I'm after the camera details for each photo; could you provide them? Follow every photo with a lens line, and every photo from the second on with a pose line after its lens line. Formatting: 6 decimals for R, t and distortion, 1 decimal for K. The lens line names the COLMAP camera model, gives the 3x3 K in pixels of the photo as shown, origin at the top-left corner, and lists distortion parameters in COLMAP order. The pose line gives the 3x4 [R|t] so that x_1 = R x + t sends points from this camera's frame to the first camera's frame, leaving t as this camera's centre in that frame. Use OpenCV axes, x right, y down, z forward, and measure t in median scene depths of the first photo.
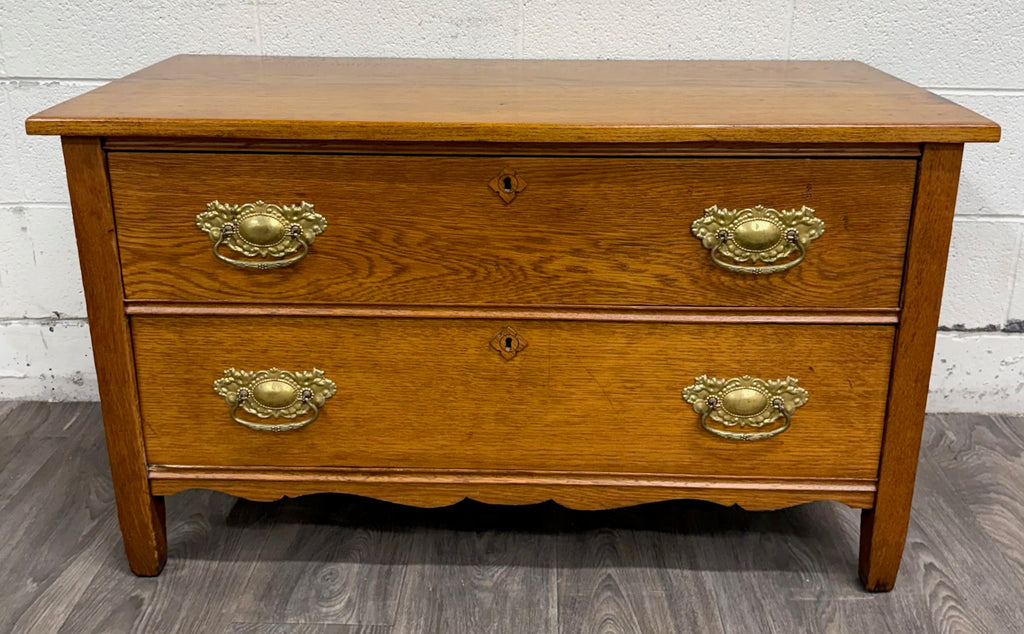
lens RADIAL K [[980.5, 0, 510.1], [0, 980.5, 237.5], [0, 0, 1]] dist [0.197285, -0.489943]
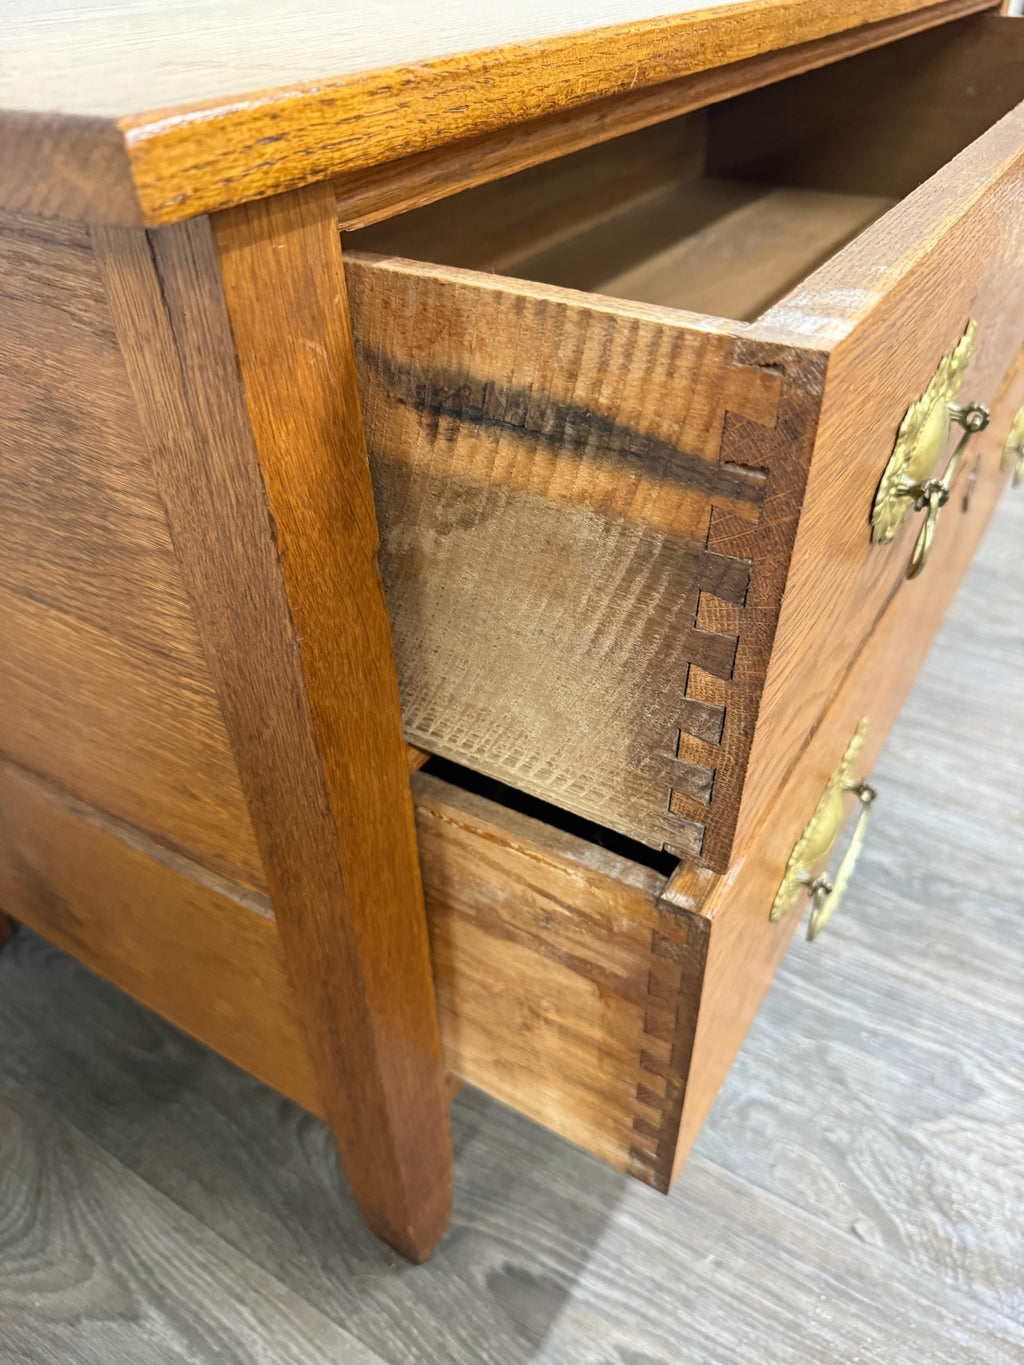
lens RADIAL K [[1008.6, 0, 506.1], [0, 1008.6, 687.9], [0, 0, 1]] dist [-0.031520, 0.007919]
pose [[0.505602, -0.542825, 0.670603, -0.560311], [0.300543, 0.839398, 0.452863, -0.087159], [-0.808728, -0.027423, 0.587543, 0.760491]]
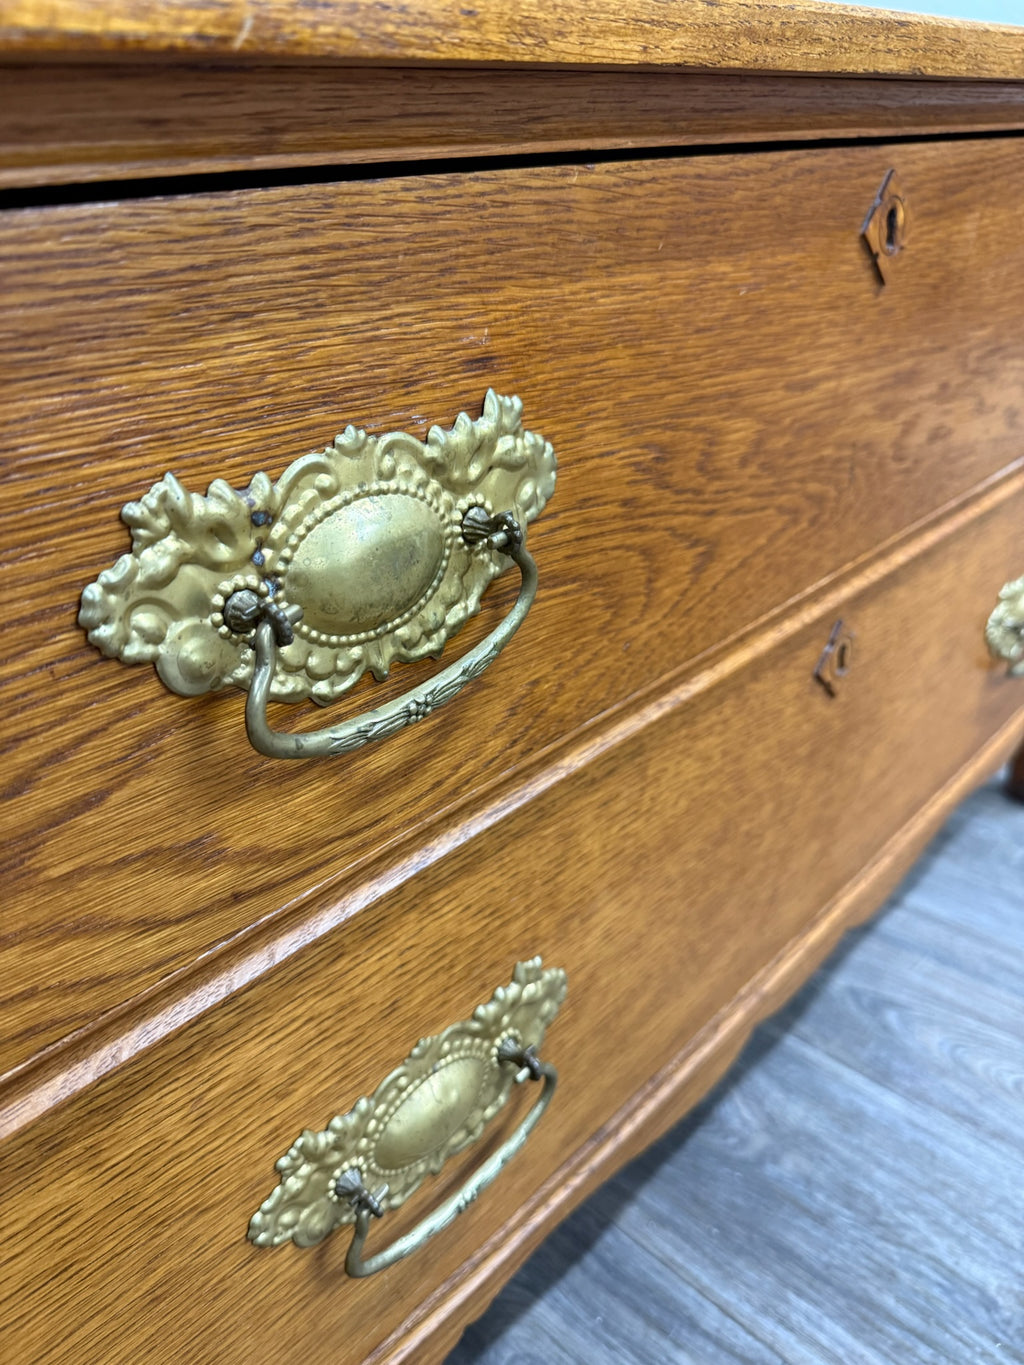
lens RADIAL K [[1008.6, 0, 506.1], [0, 1008.6, 687.9], [0, 0, 1]] dist [-0.031520, 0.007919]
pose [[0.676149, -0.380375, 0.630981, -0.363238], [0.283868, 0.924799, 0.253310, -0.028660], [-0.679883, 0.007840, 0.733278, 0.765953]]
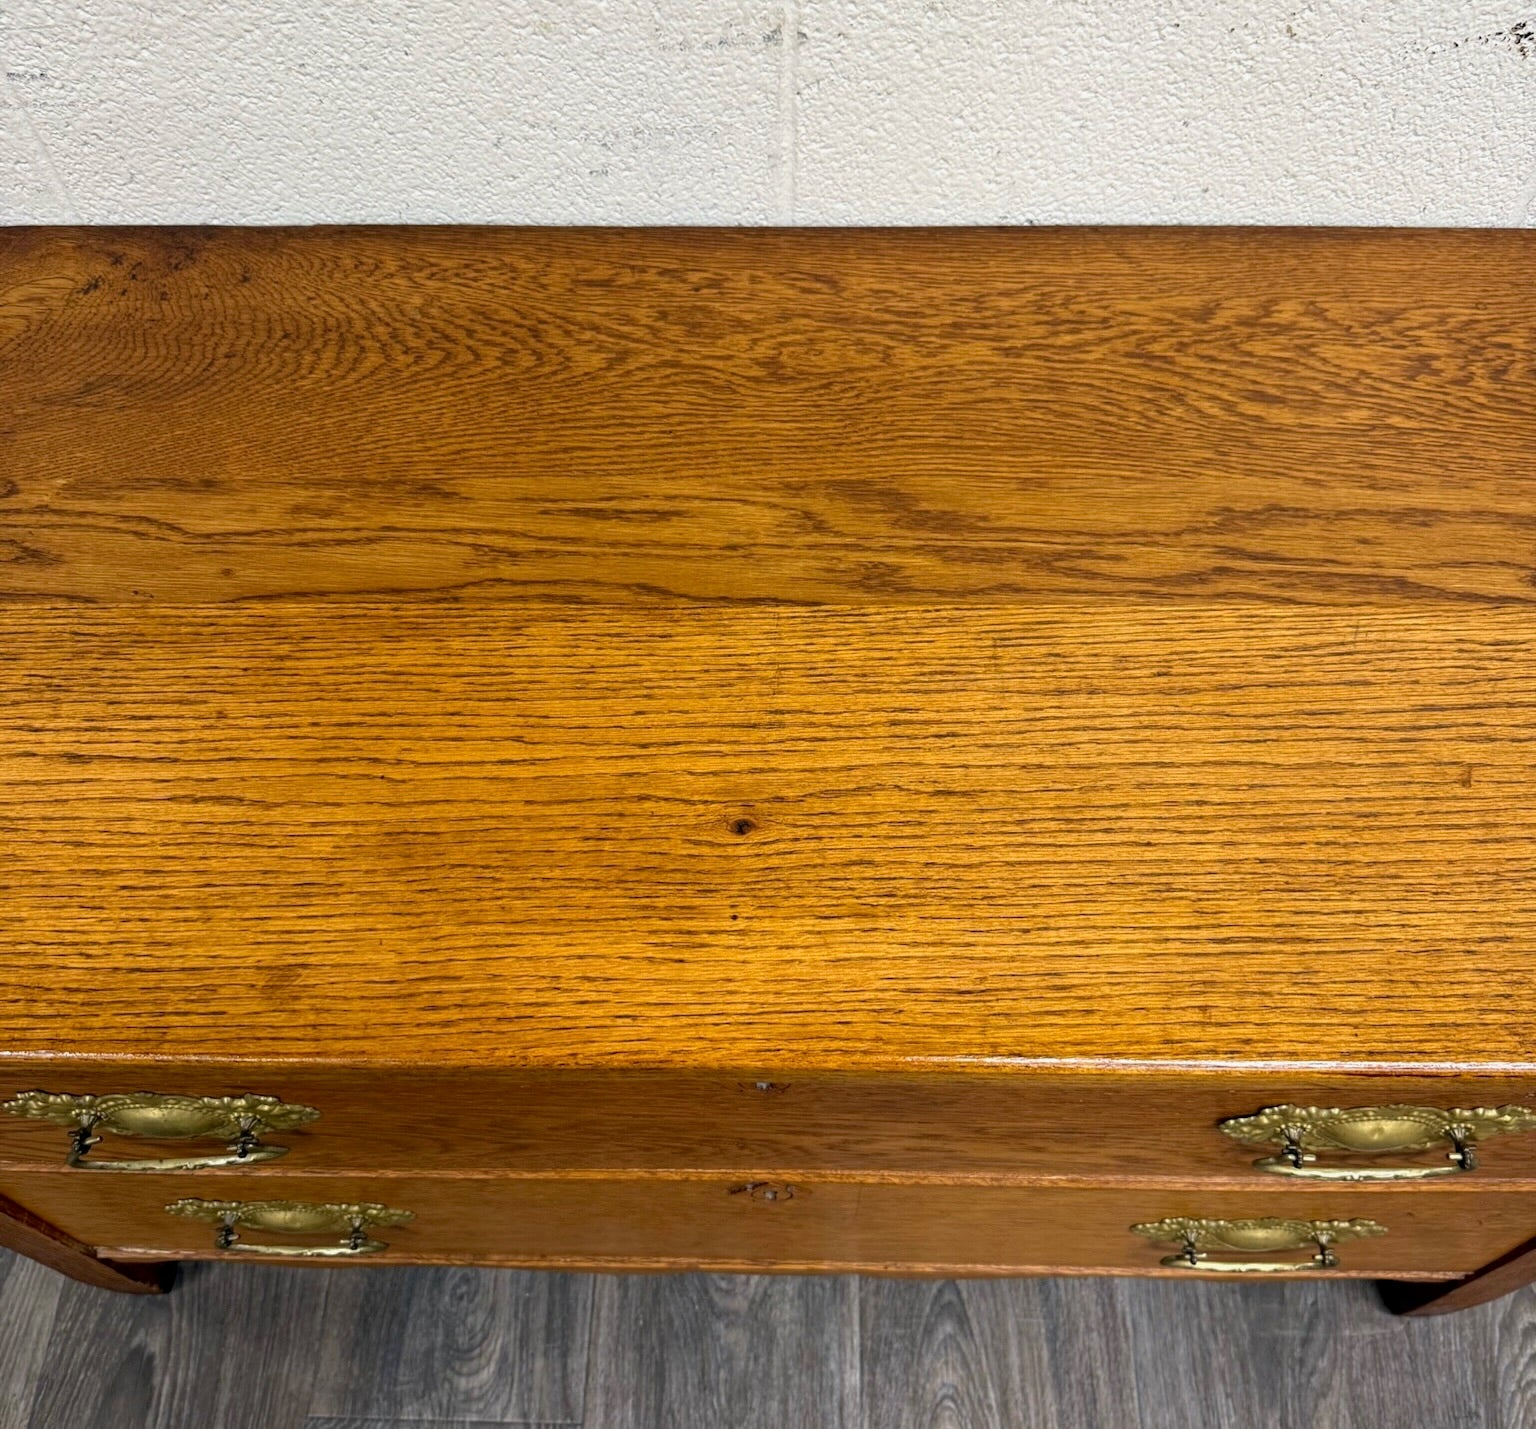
lens RADIAL K [[1446.3, 0, 760.0], [0, 1446.3, 701.5], [0, 0, 1]] dist [0.123748, -0.228774]
pose [[0.999813, -0.016781, -0.009638, 0.003933], [0.019085, 0.772588, 0.634621, -0.494571], [-0.003203, -0.634686, 0.772764, 0.602385]]
